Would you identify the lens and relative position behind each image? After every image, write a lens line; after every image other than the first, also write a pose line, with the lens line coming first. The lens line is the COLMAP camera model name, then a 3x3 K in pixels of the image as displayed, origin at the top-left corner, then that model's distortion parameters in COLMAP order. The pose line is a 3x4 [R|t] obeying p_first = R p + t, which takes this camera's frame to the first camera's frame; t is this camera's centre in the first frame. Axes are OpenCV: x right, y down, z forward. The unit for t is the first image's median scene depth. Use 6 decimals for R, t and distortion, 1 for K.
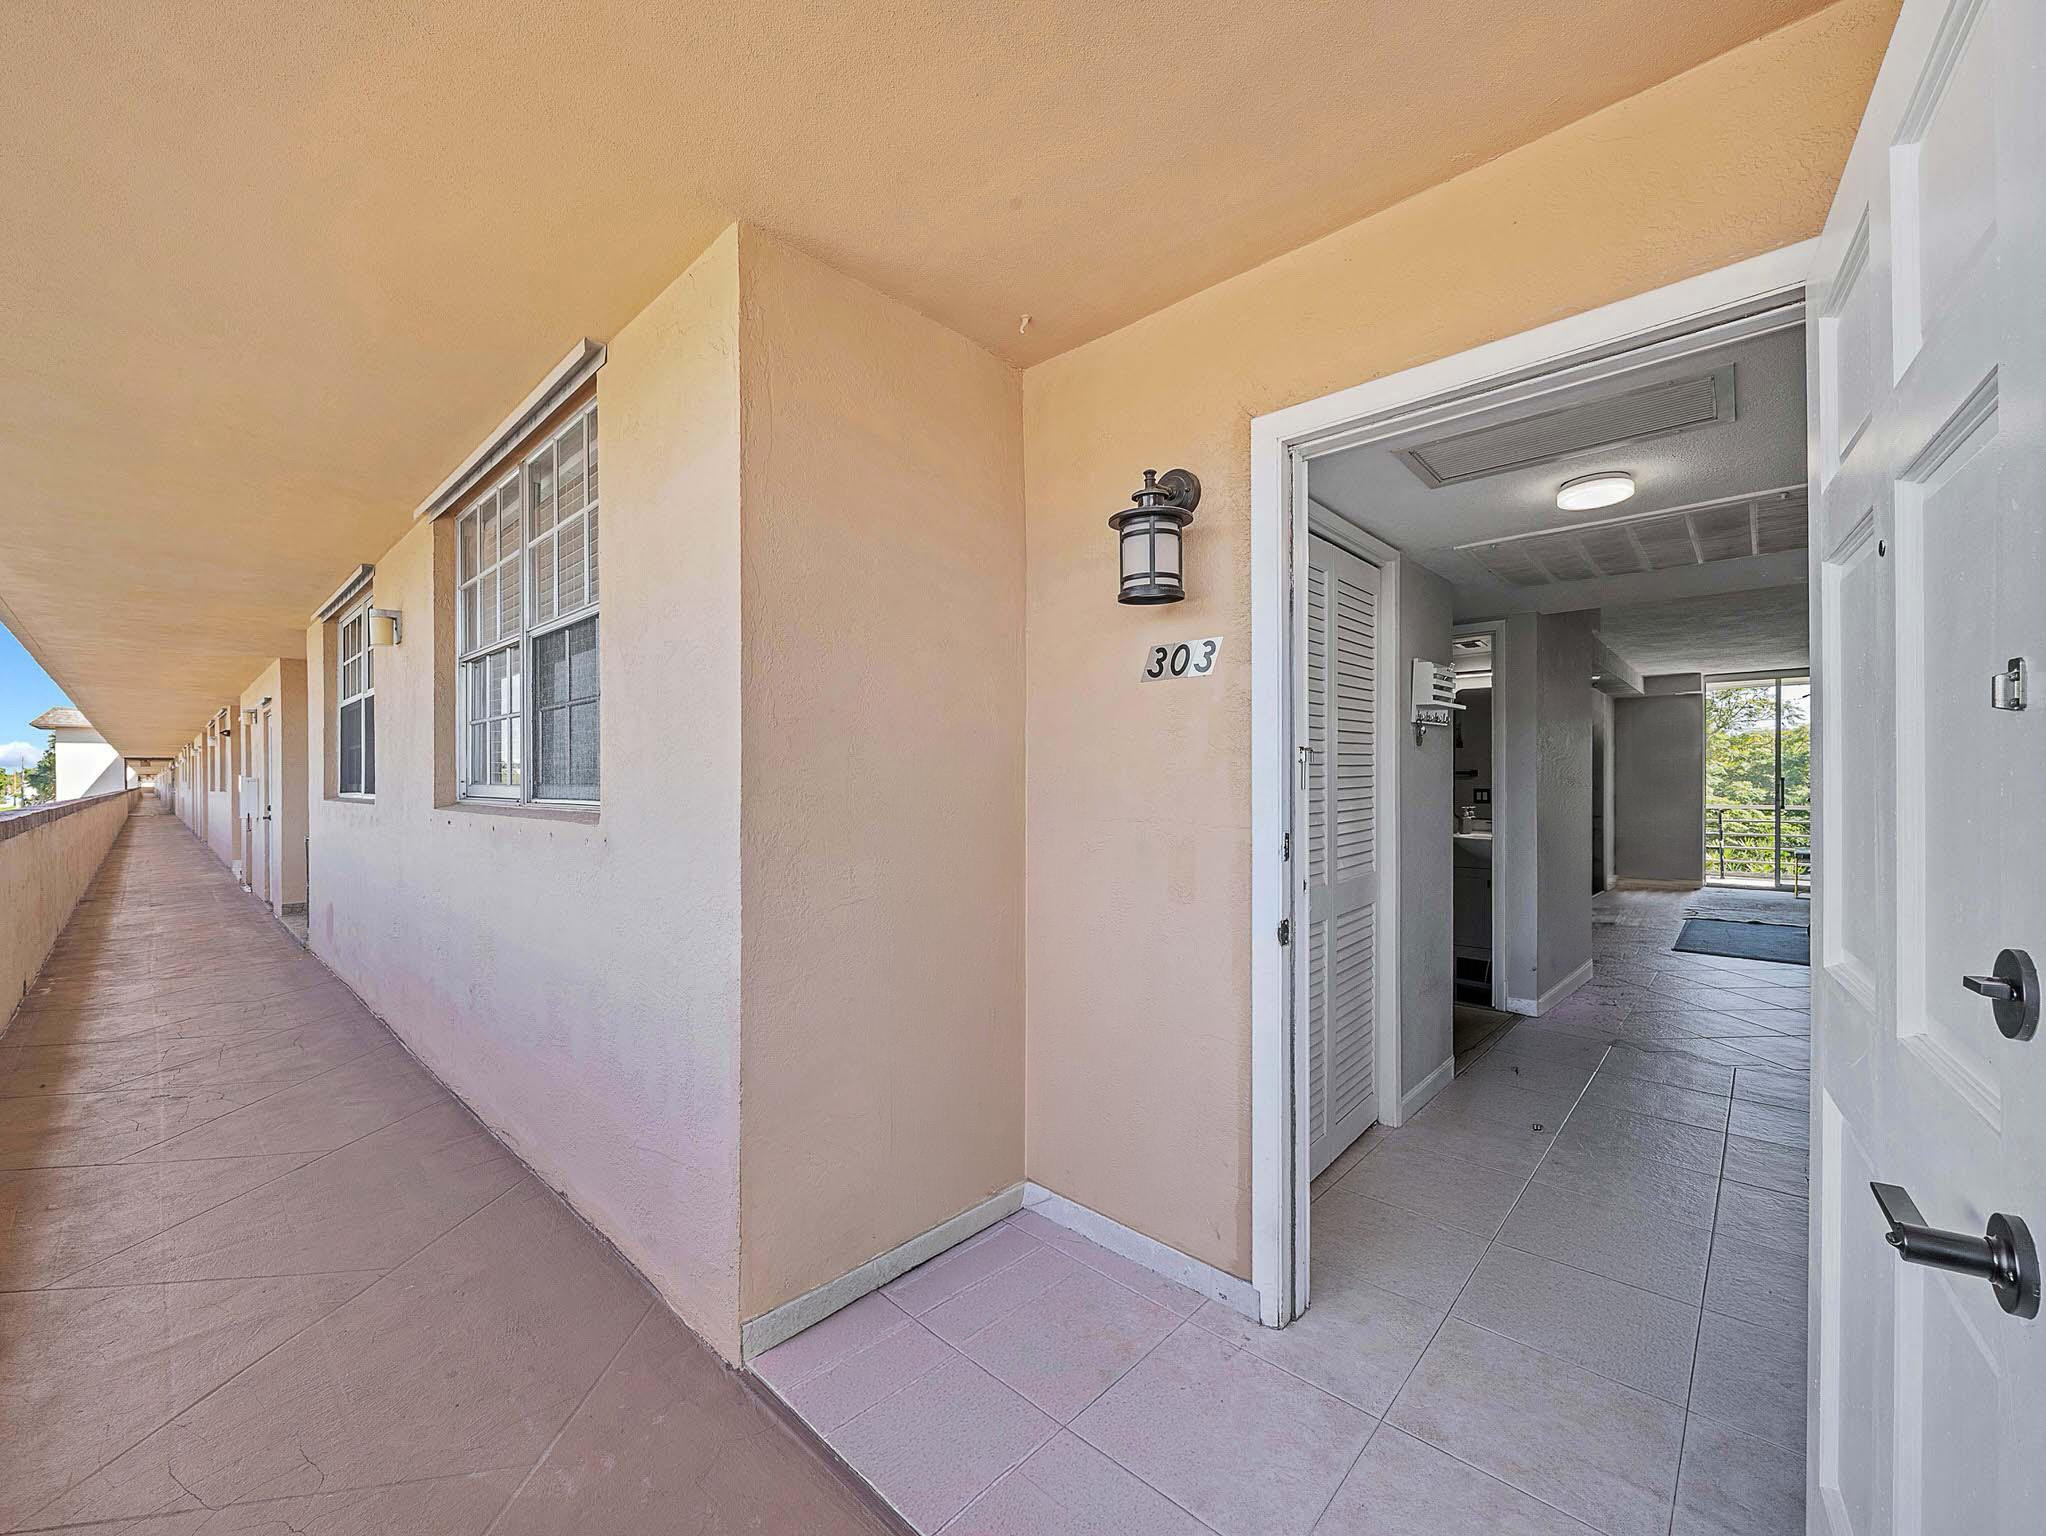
lens RADIAL K [[800.1, 0, 1027.2], [0, 800.1, 772.0], [0, 0, 1]] dist [-0.003407, -0.001440]
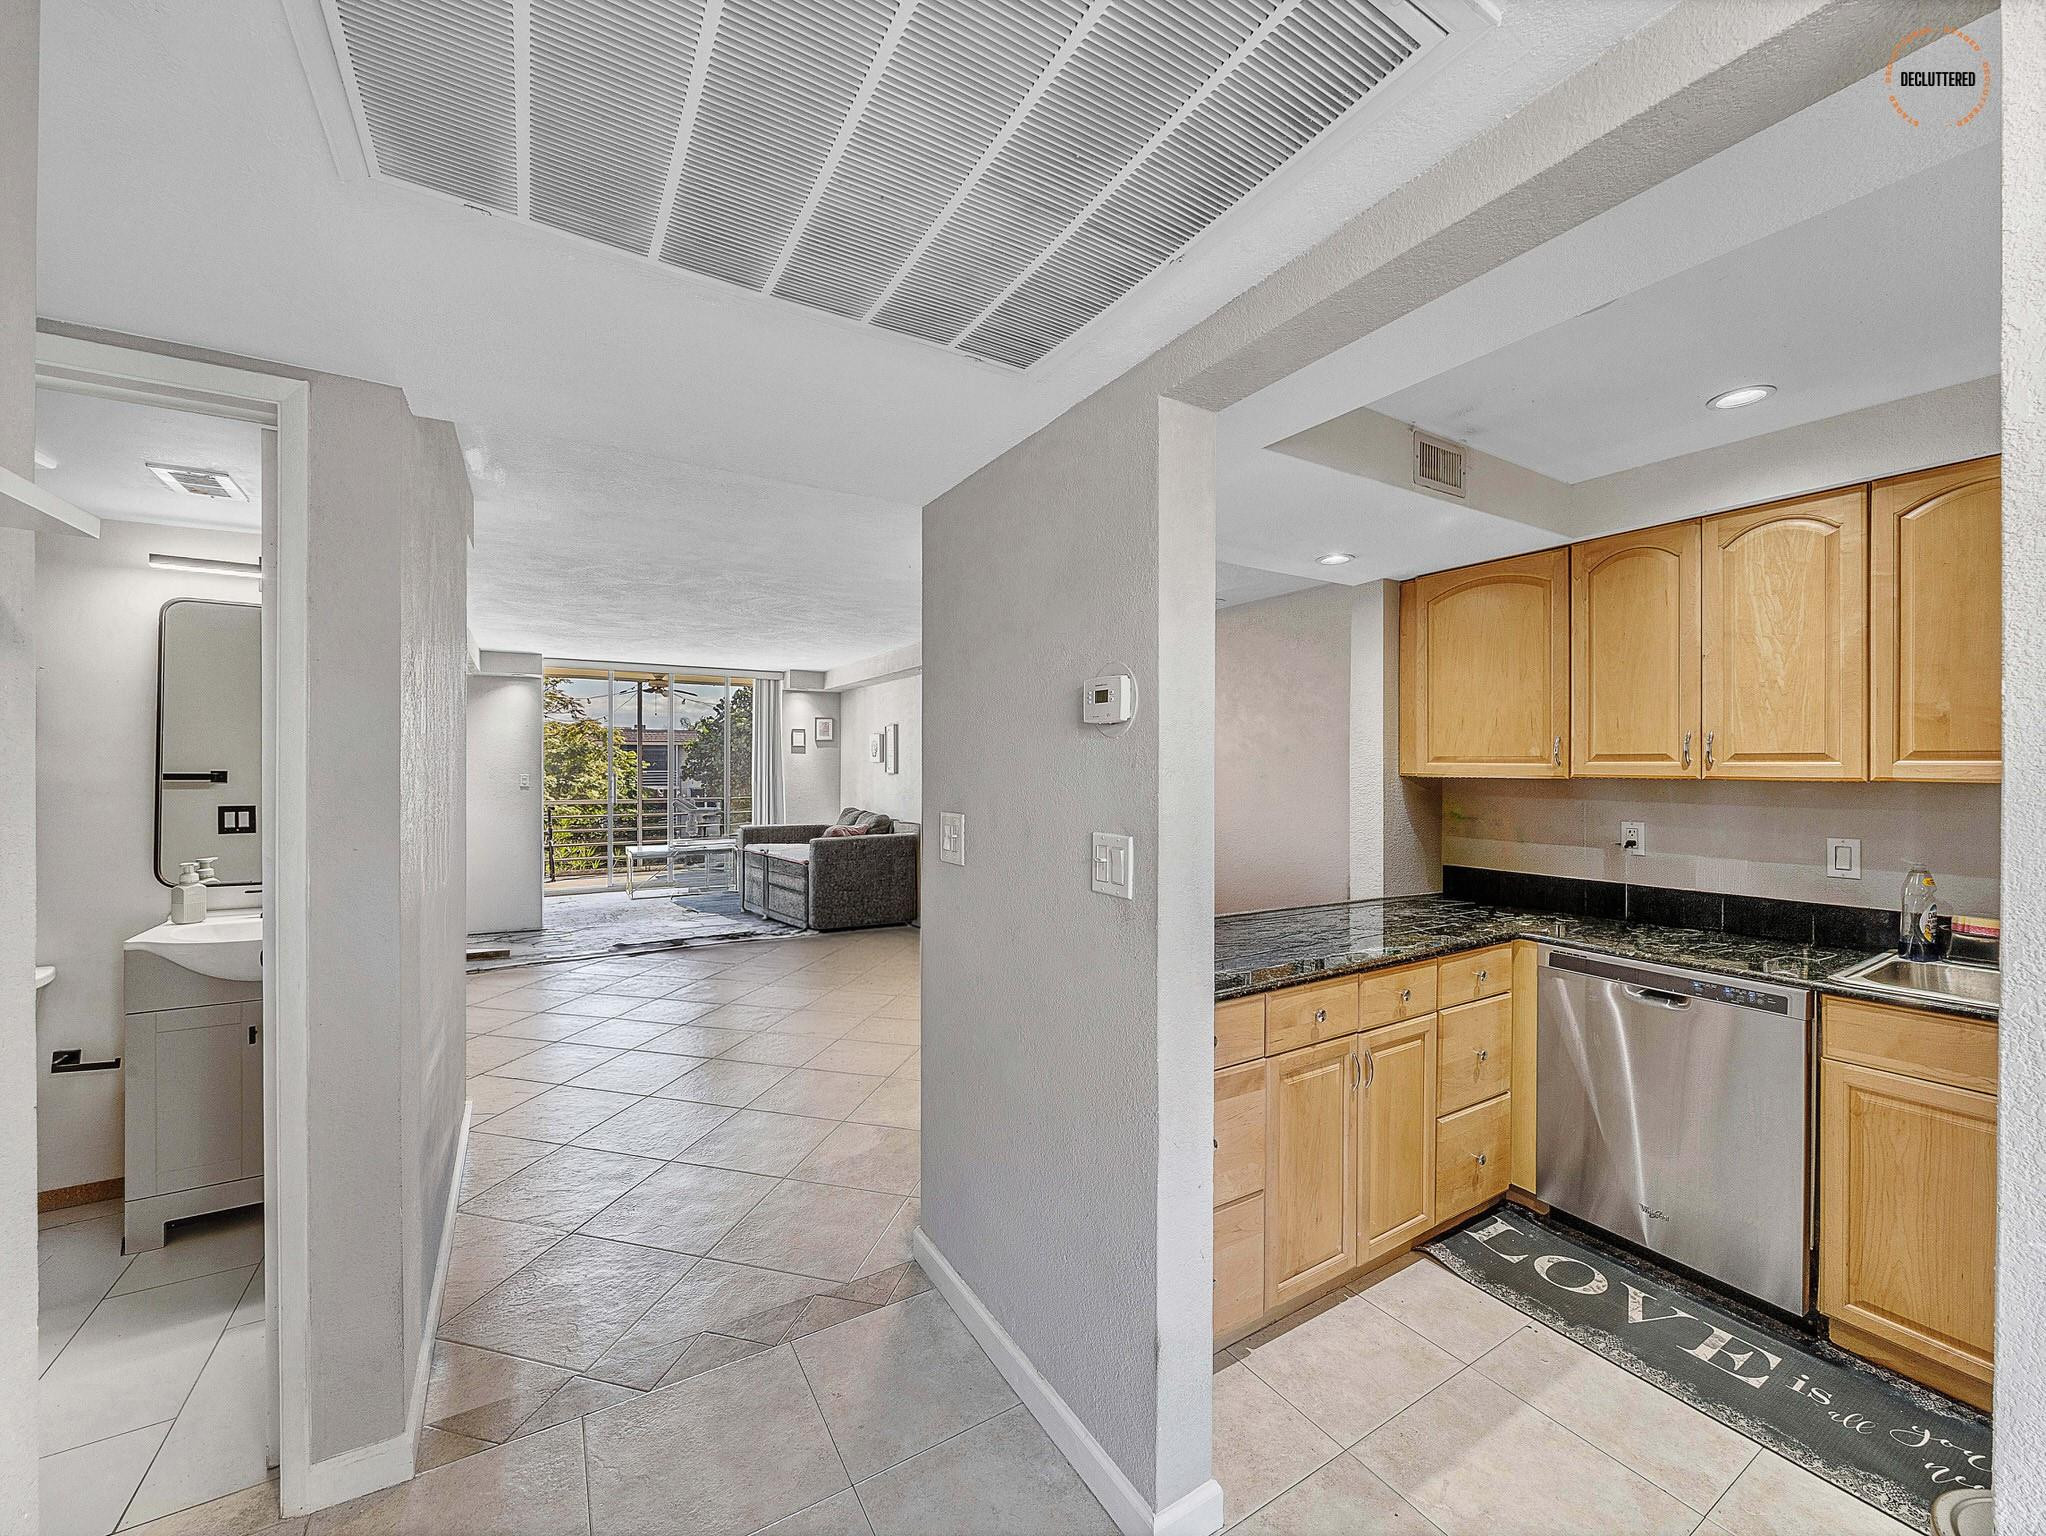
lens RADIAL K [[800.1, 0, 1009.1], [0, 800.1, 770.0], [0, 0, 1]] dist [-0.003407, -0.001440]
pose [[0.282930, -0.005722, 0.959124, 0.058601], [-0.010538, 0.999903, 0.009074, -0.003484], [-0.959083, -0.012674, 0.282842, 0.101758]]
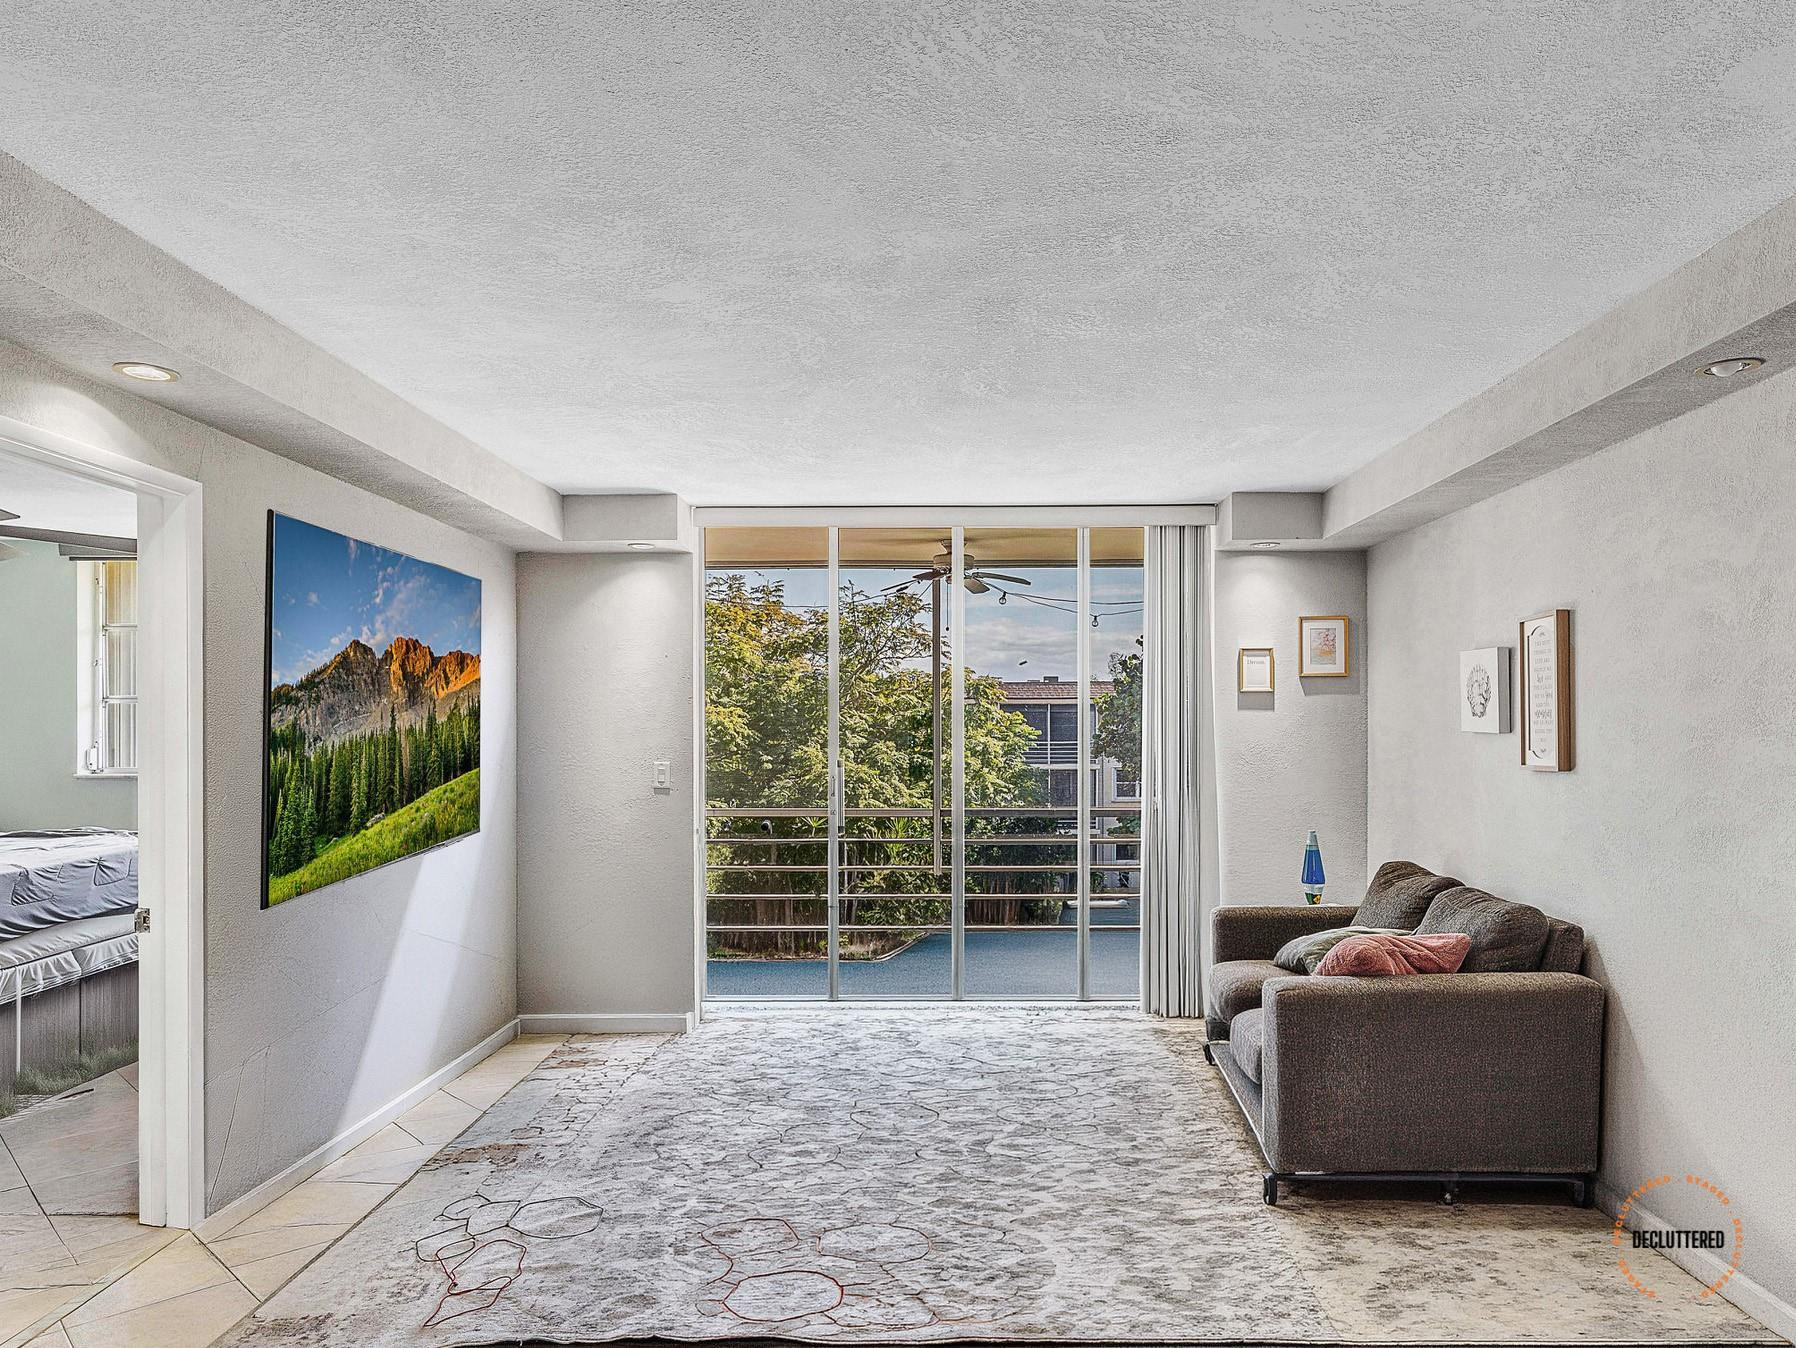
lens RADIAL K [[1195.8, 0, 925.9], [0, 1195.8, 727.2], [0, 0, 1]] dist [0.008827, 0.000556]
pose [[0.741213, 0.000122, 0.671270, 0.211781], [-0.002858, 0.999991, 0.002973, -0.004164], [-0.671264, -0.004122, 0.741207, 0.188252]]
